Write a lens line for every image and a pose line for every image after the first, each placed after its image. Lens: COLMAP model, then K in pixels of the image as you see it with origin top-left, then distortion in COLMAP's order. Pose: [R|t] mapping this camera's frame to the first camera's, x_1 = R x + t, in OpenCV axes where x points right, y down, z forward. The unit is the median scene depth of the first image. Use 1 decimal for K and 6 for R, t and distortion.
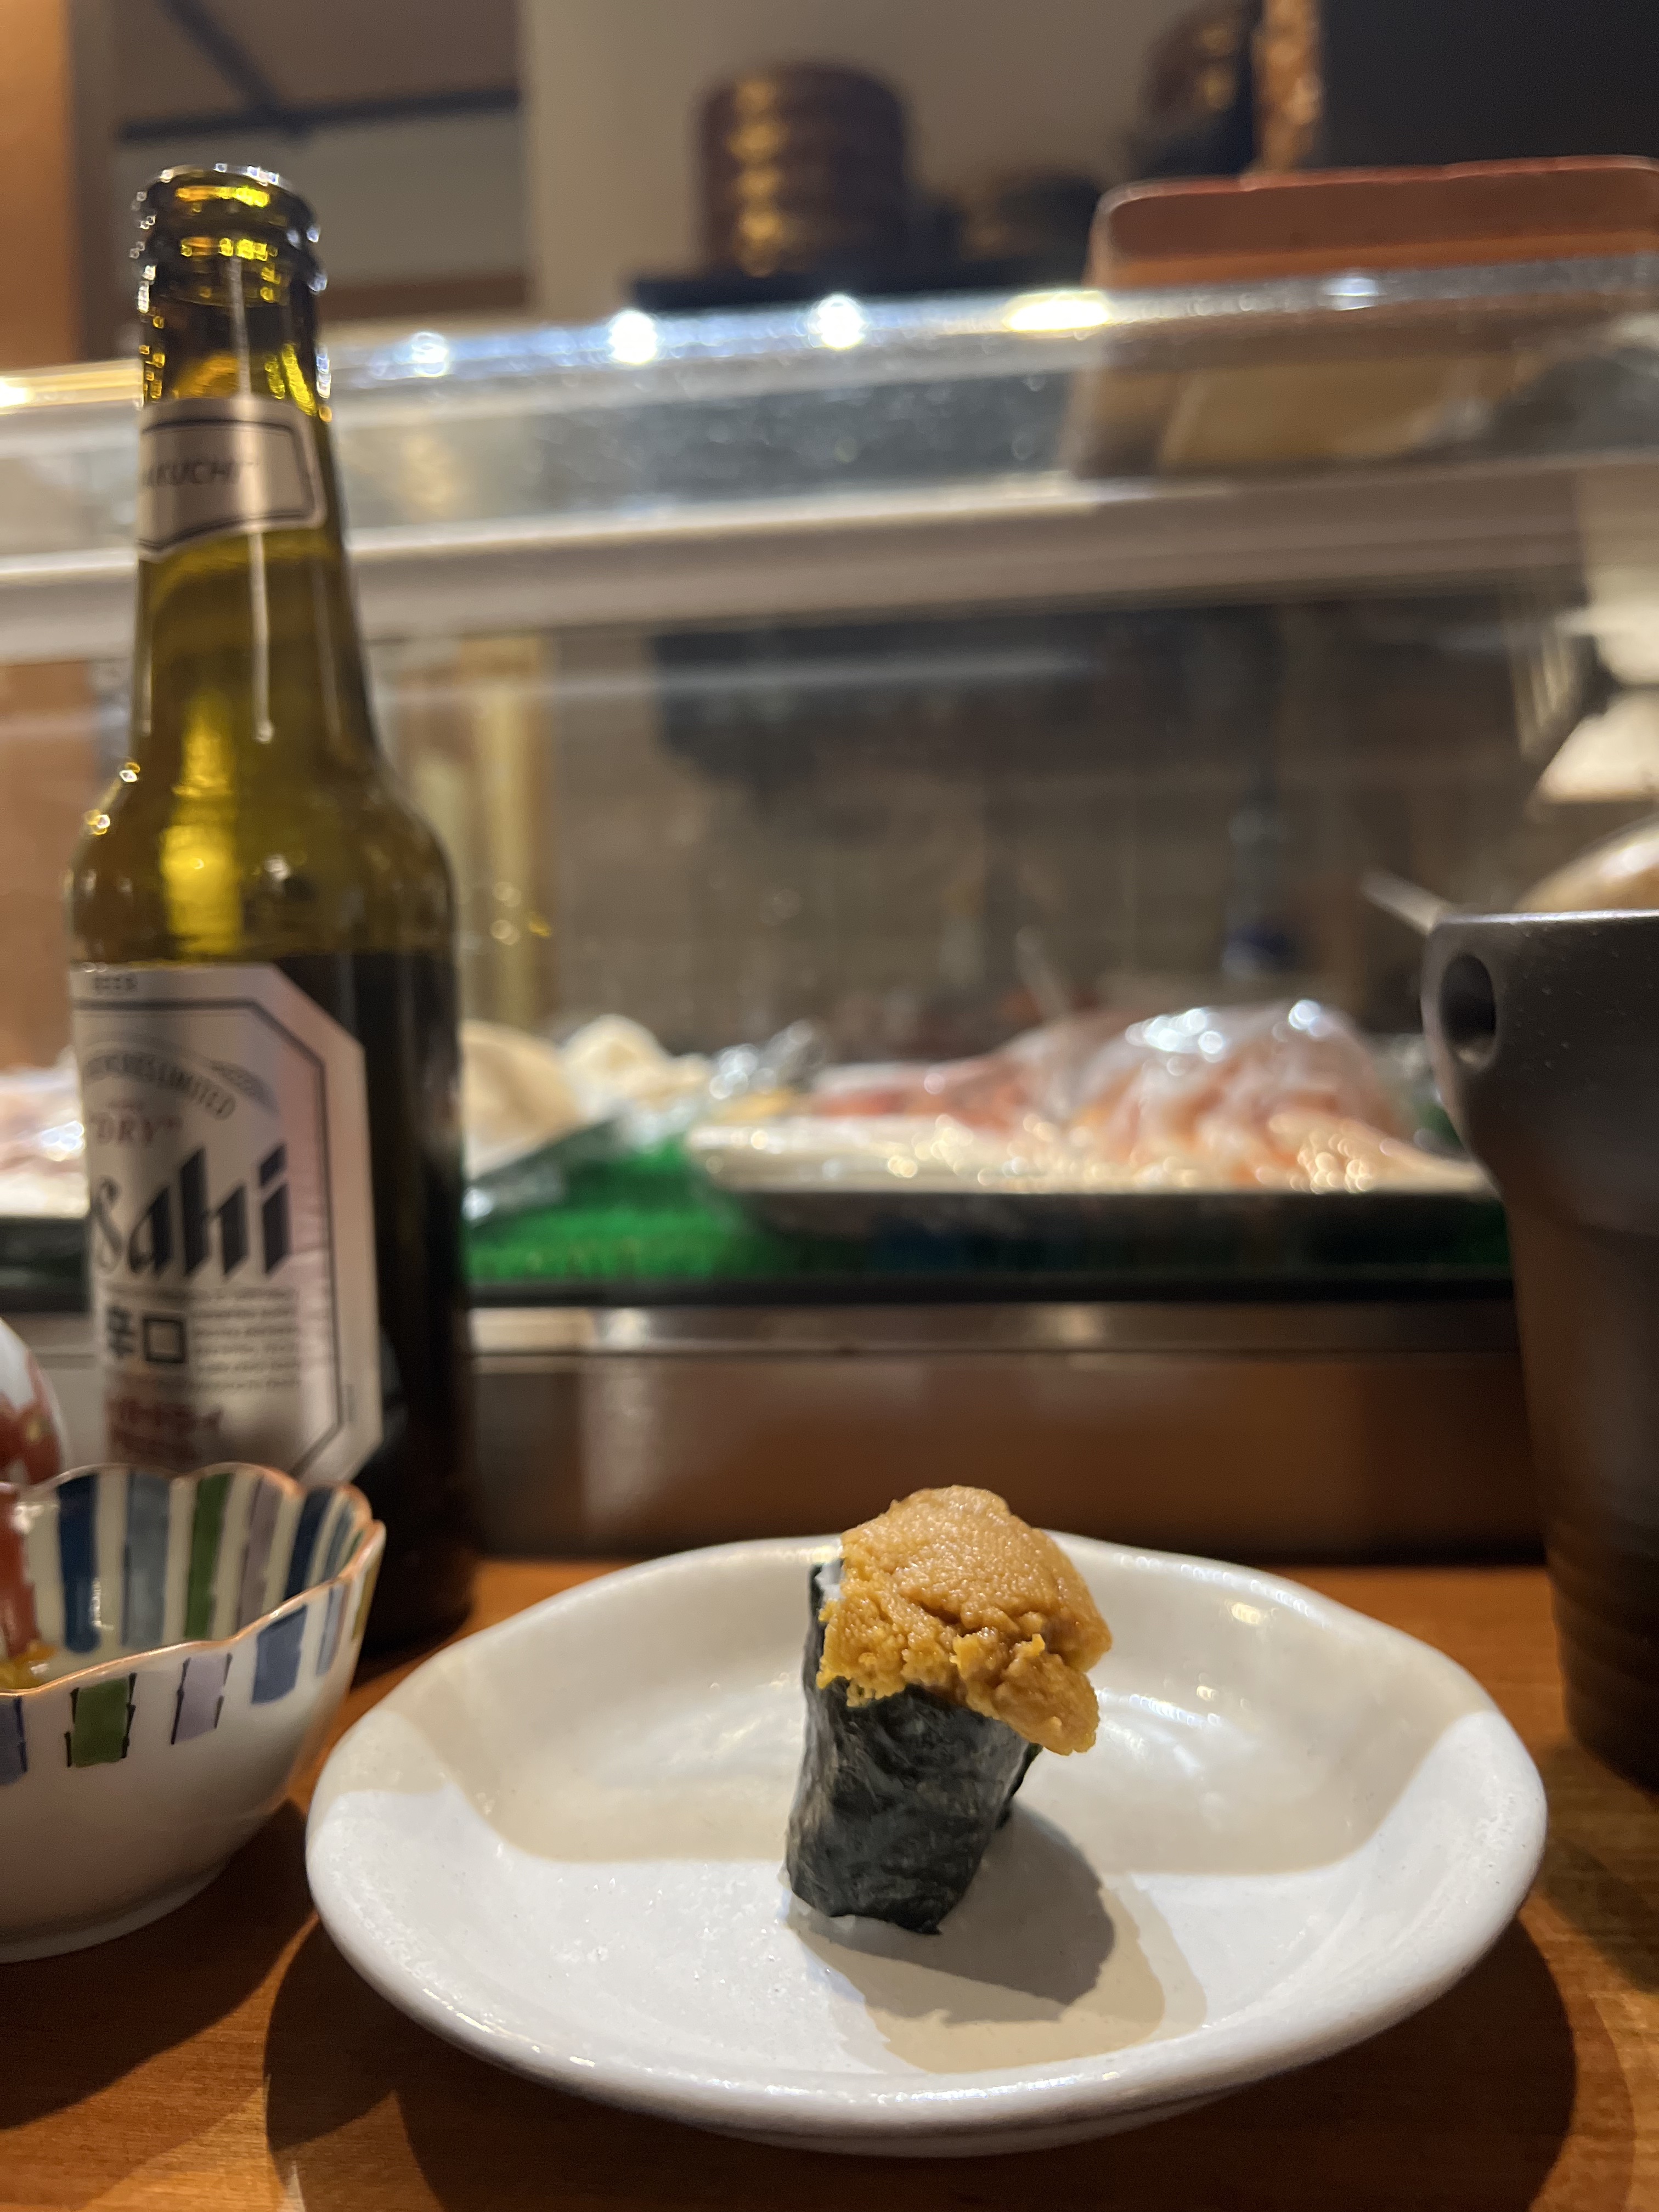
lens RADIAL K [[1691.0, 0, 834.0], [0, 1691.0, 1098.1], [0, 0, 1]] dist [-0.036355, -0.008498]
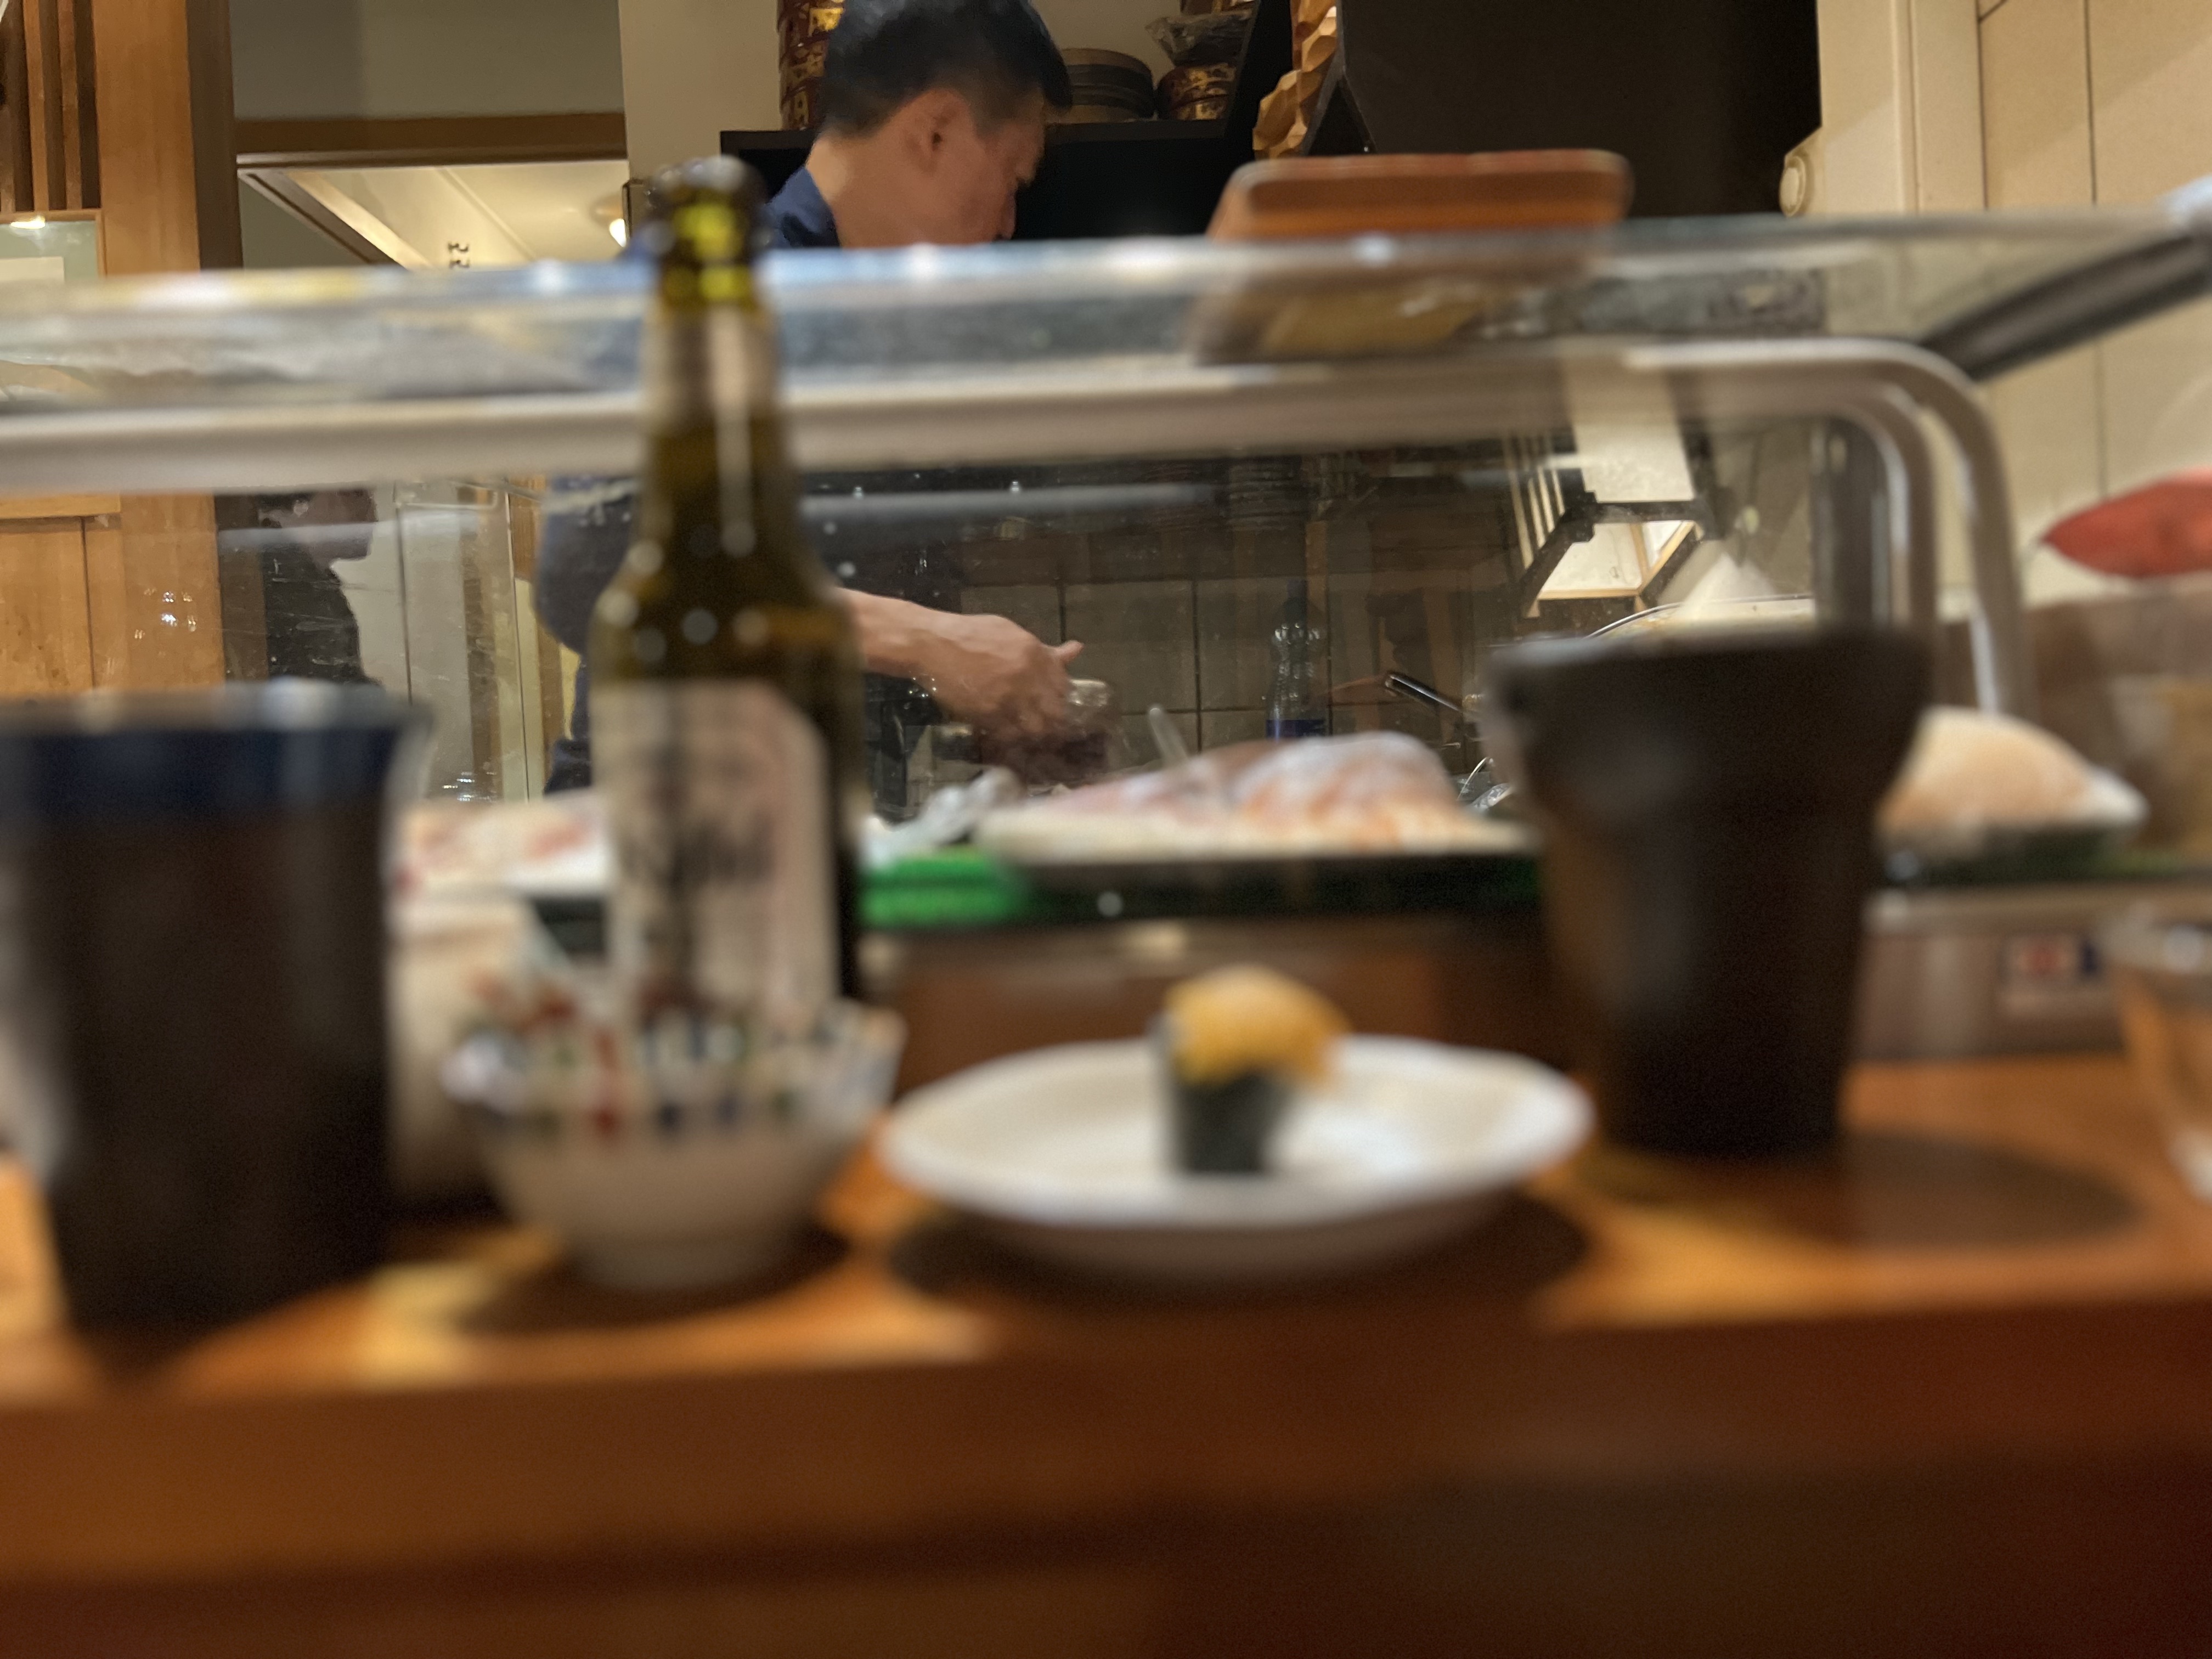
lens RADIAL K [[1691.0, 0, 1104.0], [0, 1691.0, 826.5], [0, 0, 1]] dist [-0.036355, -0.008498]
pose [[0.989412, -0.017718, 0.144046, -0.242611], [0.025374, 0.998351, -0.051484, 0.130346], [-0.142896, 0.054594, 0.988231, -0.542188]]
